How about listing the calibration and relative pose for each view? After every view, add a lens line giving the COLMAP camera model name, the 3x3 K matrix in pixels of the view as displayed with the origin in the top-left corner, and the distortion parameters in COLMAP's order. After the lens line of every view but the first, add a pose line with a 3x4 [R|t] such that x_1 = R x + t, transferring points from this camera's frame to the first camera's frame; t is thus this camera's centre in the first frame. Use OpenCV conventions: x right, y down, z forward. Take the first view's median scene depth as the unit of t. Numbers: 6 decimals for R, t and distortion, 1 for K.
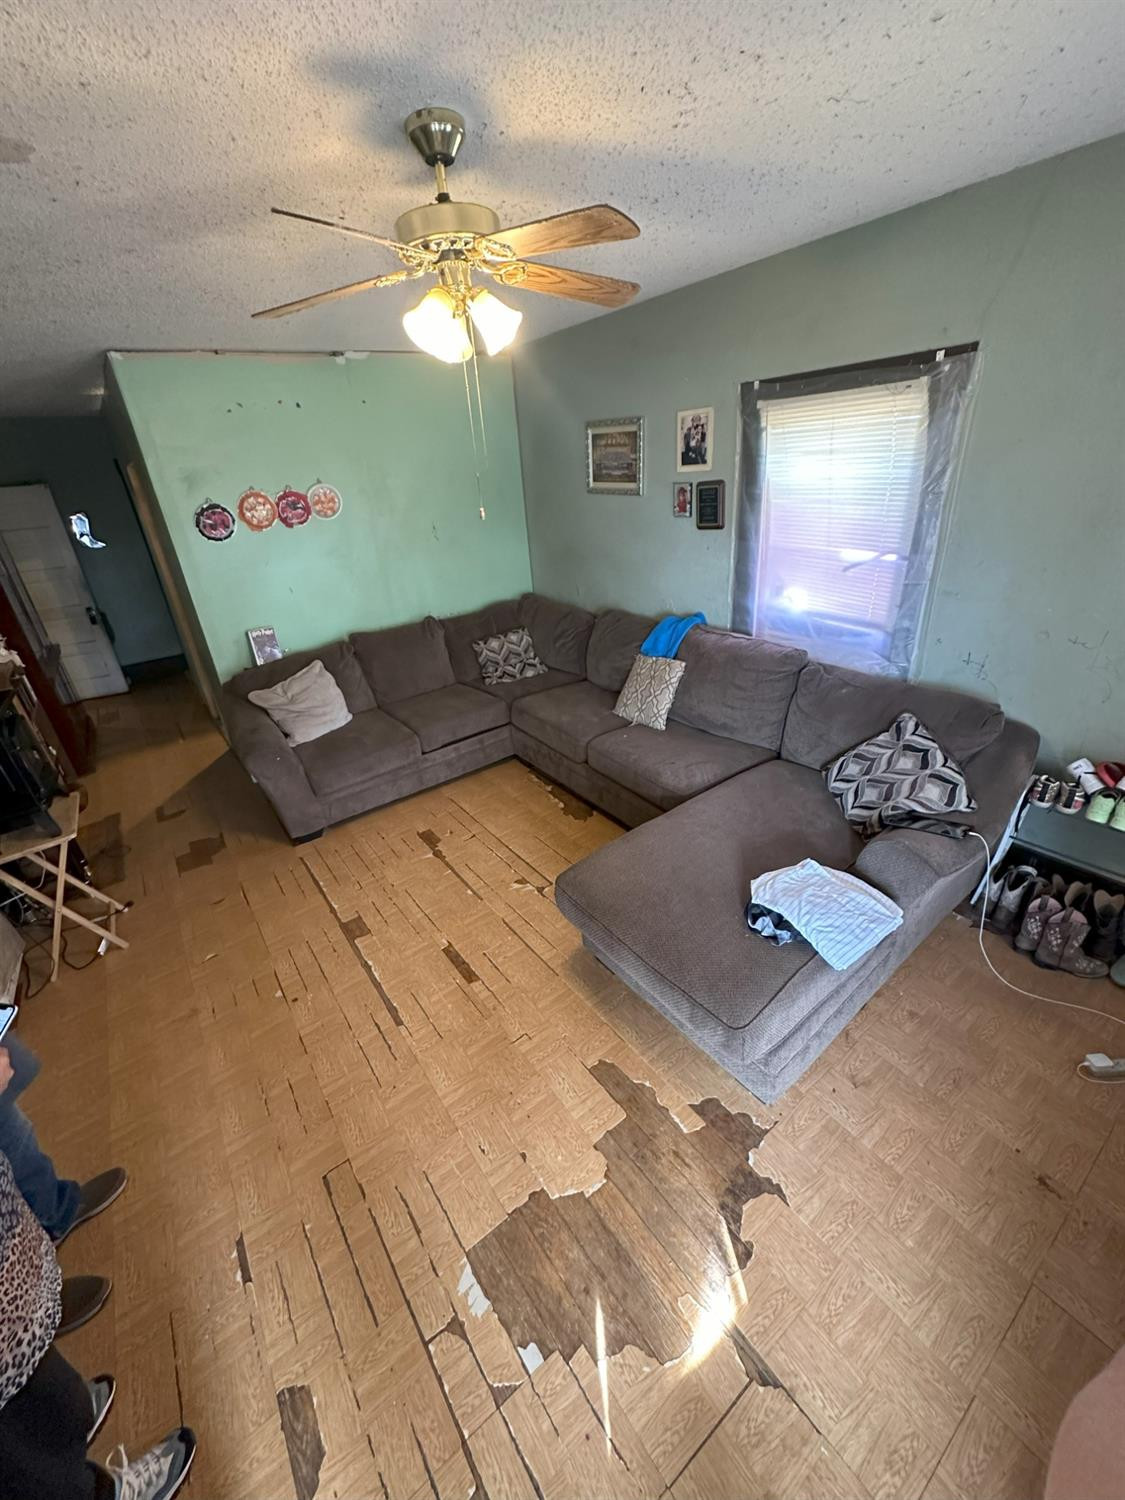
lens RADIAL K [[598.4, 0, 562.5], [0, 598.4, 750.0], [0, 0, 1]] dist [-0.002408, -0.000079]
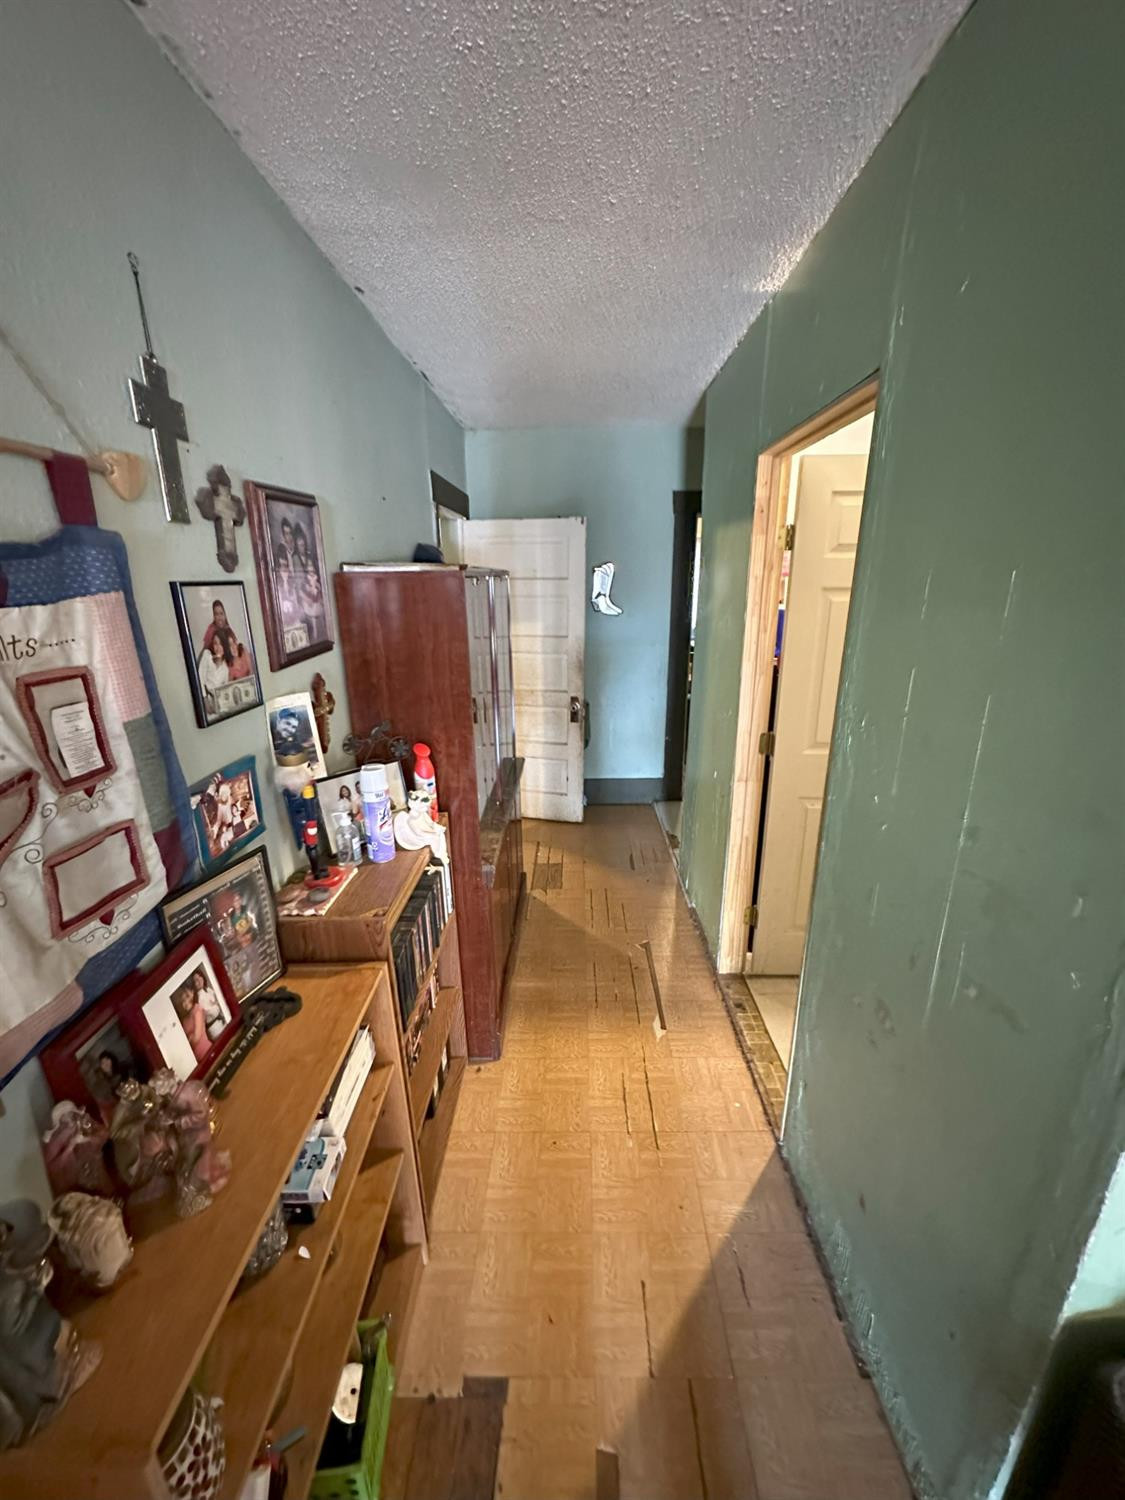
lens RADIAL K [[598.4, 0, 562.5], [0, 598.4, 750.0], [0, 0, 1]] dist [-0.002408, -0.000079]
pose [[0.784207, 0.240548, -0.571976, -0.409401], [-0.309882, 0.950442, -0.025149, -0.162918], [0.537581, 0.196967, 0.819885, 0.456780]]
